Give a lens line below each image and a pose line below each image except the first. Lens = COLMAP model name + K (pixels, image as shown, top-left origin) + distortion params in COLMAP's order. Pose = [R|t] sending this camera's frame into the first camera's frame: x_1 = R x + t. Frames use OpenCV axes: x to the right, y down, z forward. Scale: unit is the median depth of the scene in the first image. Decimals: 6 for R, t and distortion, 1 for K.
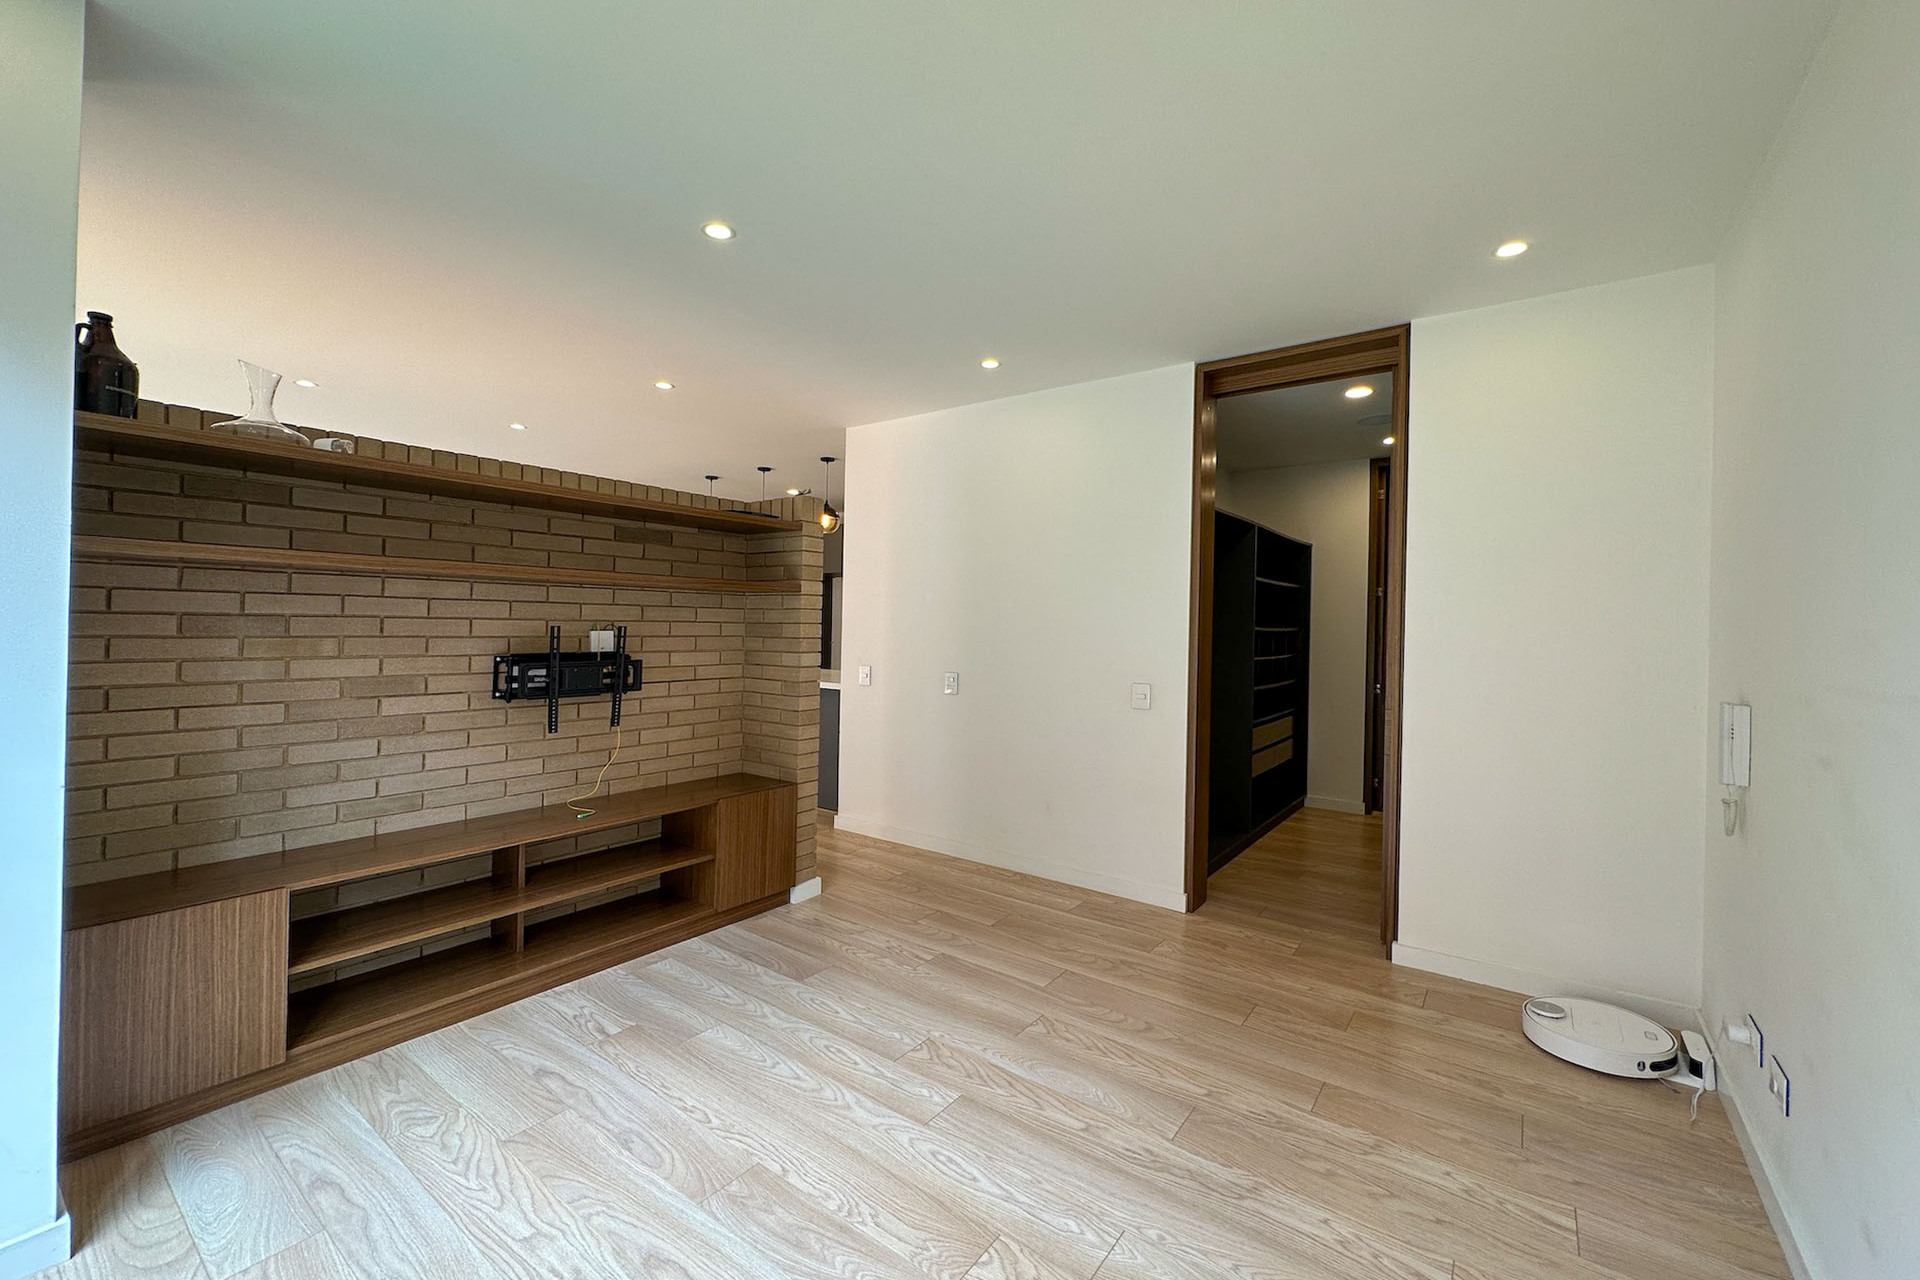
lens RADIAL K [[772.9, 0, 949.7], [0, 772.9, 628.2], [0, 0, 1]] dist [-0.001908, 0.000102]
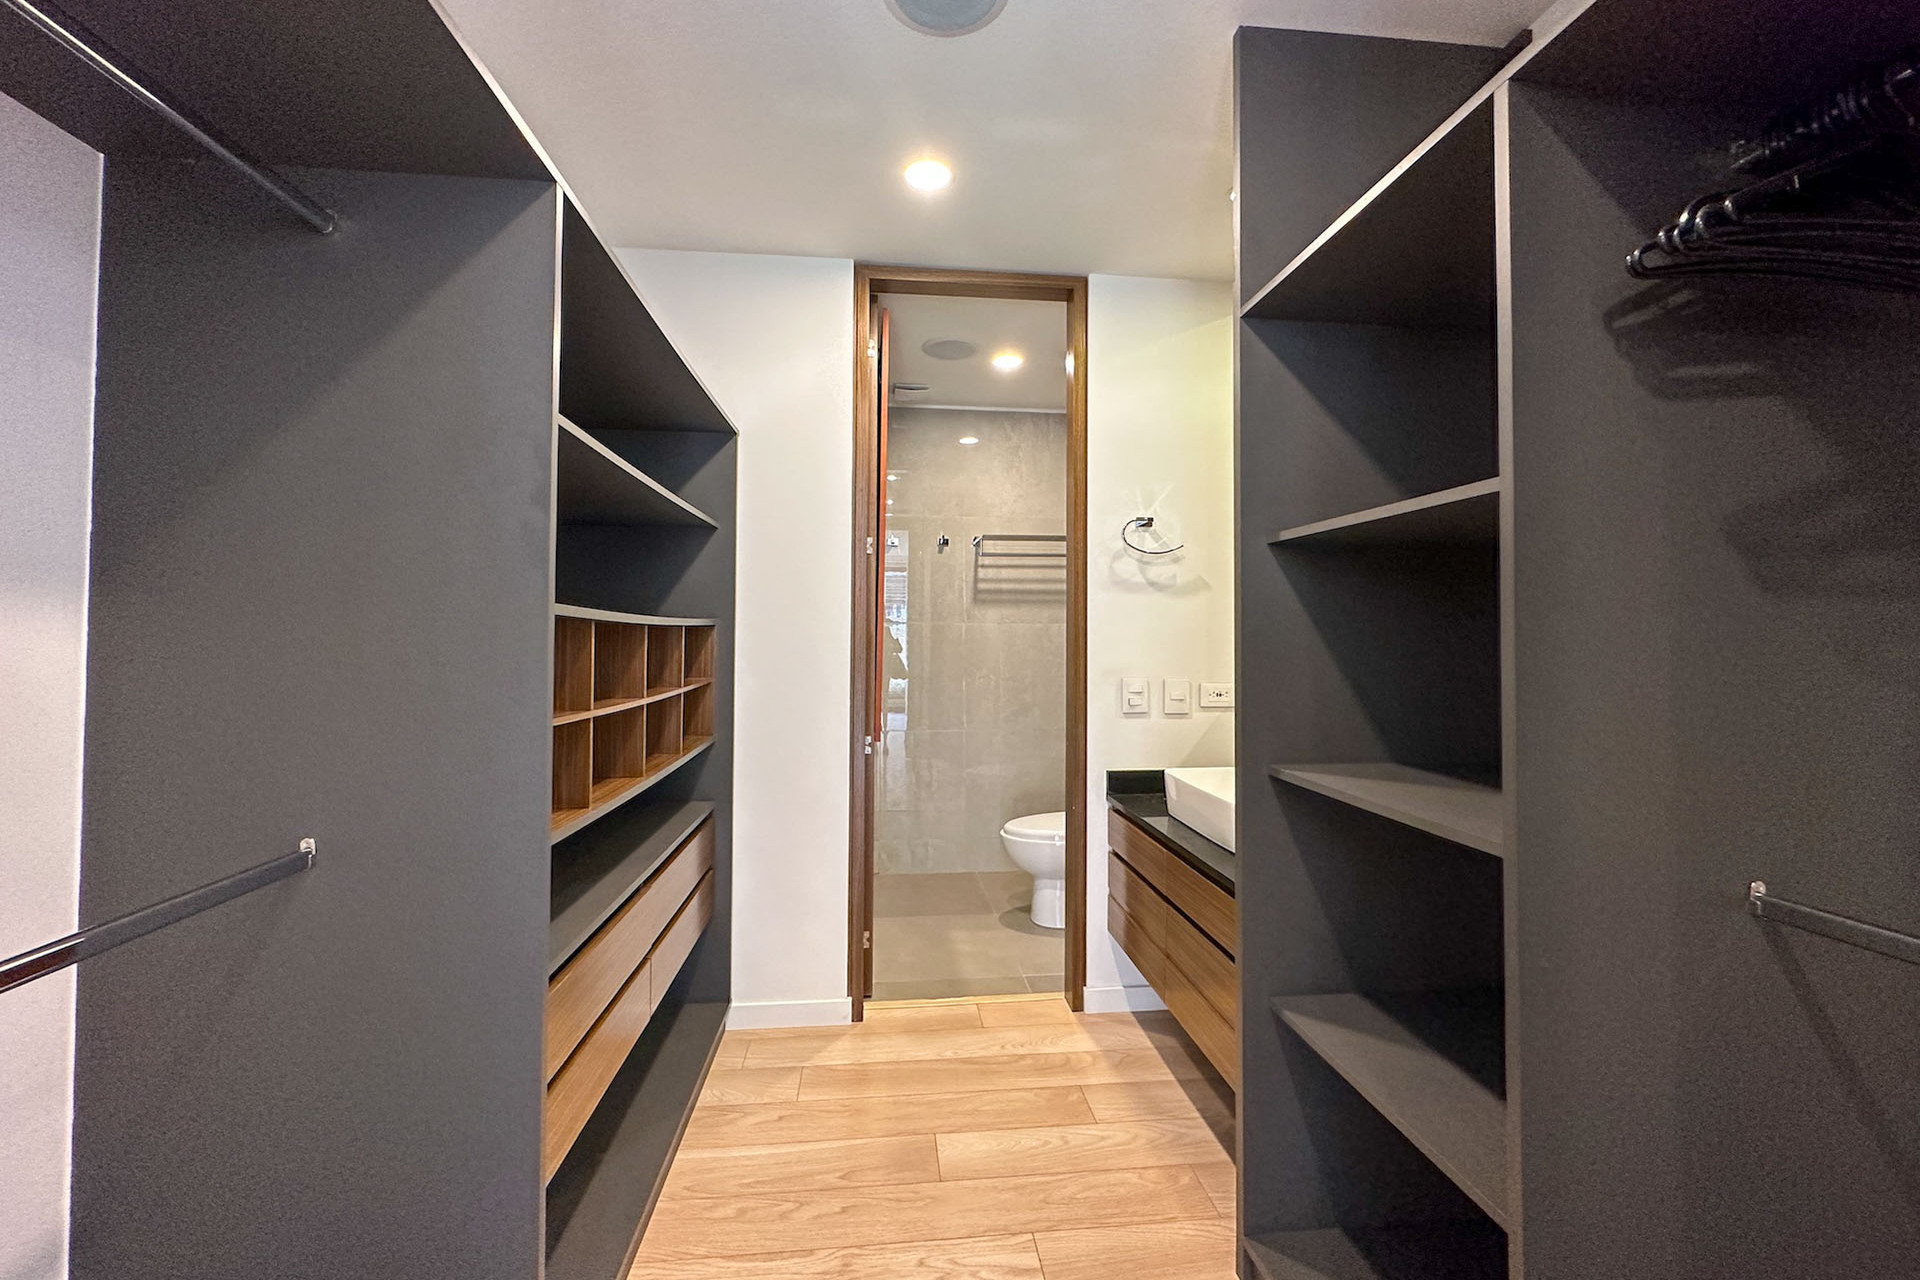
lens RADIAL K [[772.9, 0, 953.9], [0, 772.9, 627.2], [0, 0, 1]] dist [-0.001908, 0.000102]
pose [[0.733622, -0.013684, 0.679420, 0.267430], [0.023152, 0.999720, -0.004864, 0.006564], [-0.679163, 0.019298, 0.733734, 0.608130]]
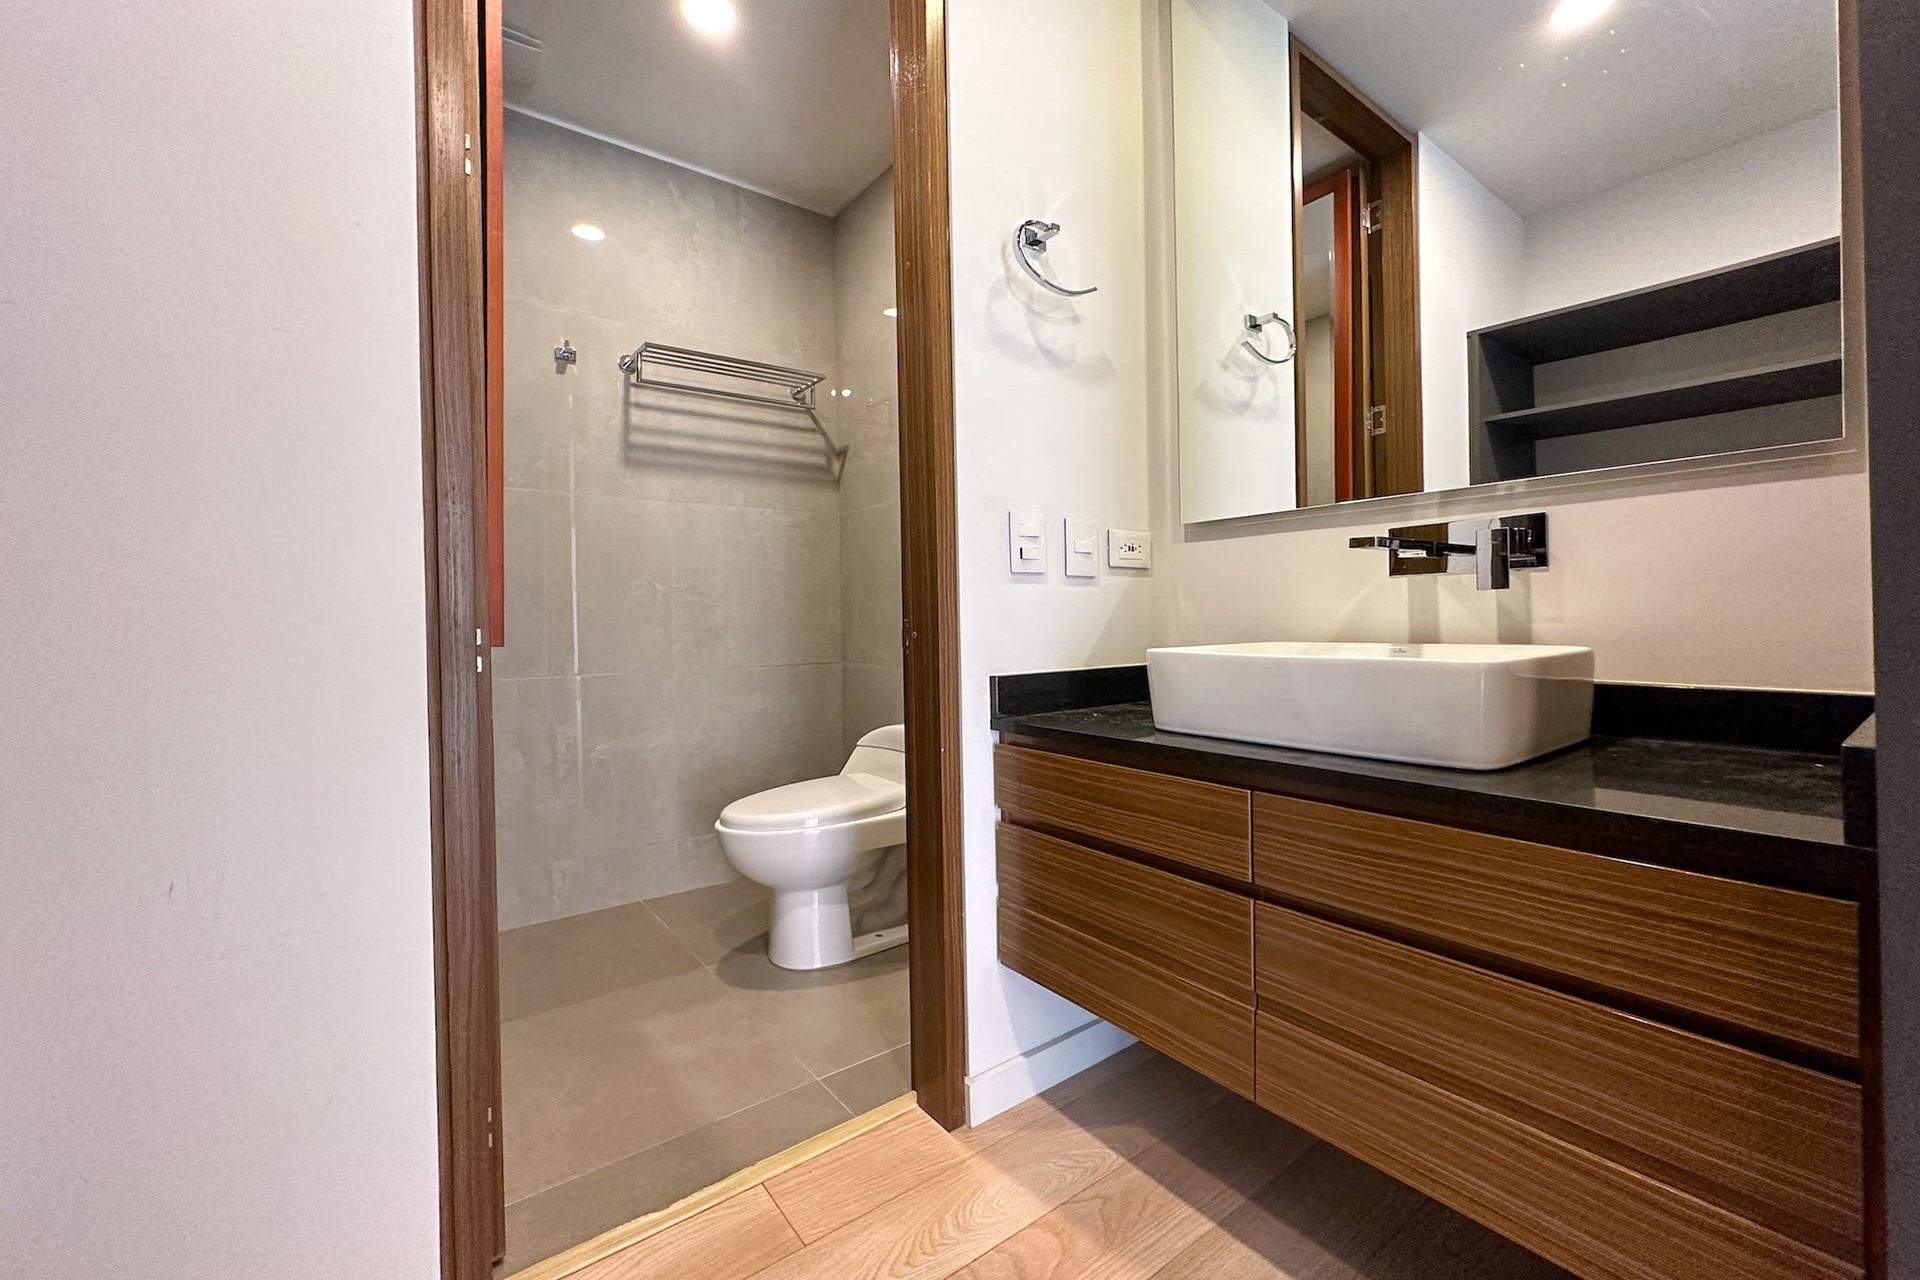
lens RADIAL K [[772.9, 0, 954.0], [0, 772.9, 634.1], [0, 0, 1]] dist [-0.001908, 0.000102]
pose [[0.279814, -0.040252, 0.959210, 0.405729], [0.031148, 0.998975, 0.032834, 0.072113], [-0.959549, 0.020690, 0.280781, 0.834380]]
